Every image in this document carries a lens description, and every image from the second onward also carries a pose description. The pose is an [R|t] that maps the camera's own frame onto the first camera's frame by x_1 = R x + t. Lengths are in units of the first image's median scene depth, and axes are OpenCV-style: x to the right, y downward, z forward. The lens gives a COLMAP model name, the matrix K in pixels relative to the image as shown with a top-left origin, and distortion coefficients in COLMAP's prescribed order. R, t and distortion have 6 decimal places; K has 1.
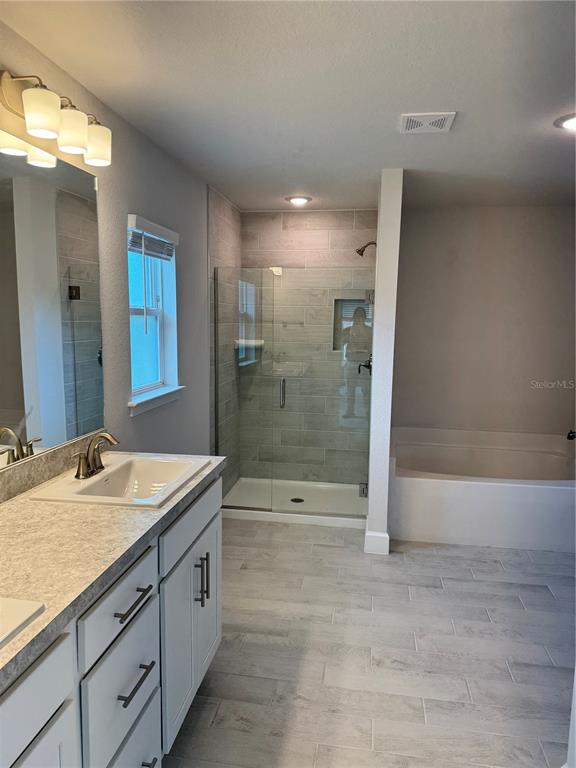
lens RADIAL K [[537.9, 0, 288.0], [0, 537.9, 384.4], [0, 0, 1]] dist [0.008991, -0.006210]
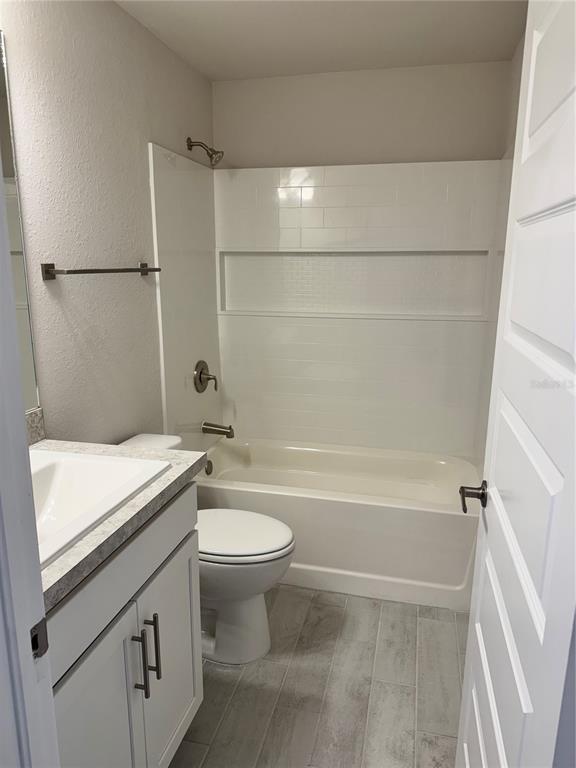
lens RADIAL K [[537.9, 0, 287.6], [0, 537.9, 383.0], [0, 0, 1]] dist [0.008991, -0.006210]
pose [[0.997004, 0.031766, -0.070525, 0.039464], [-0.024931, 0.995093, 0.095751, -0.019779], [0.073221, -0.093706, 0.992904, 0.412409]]
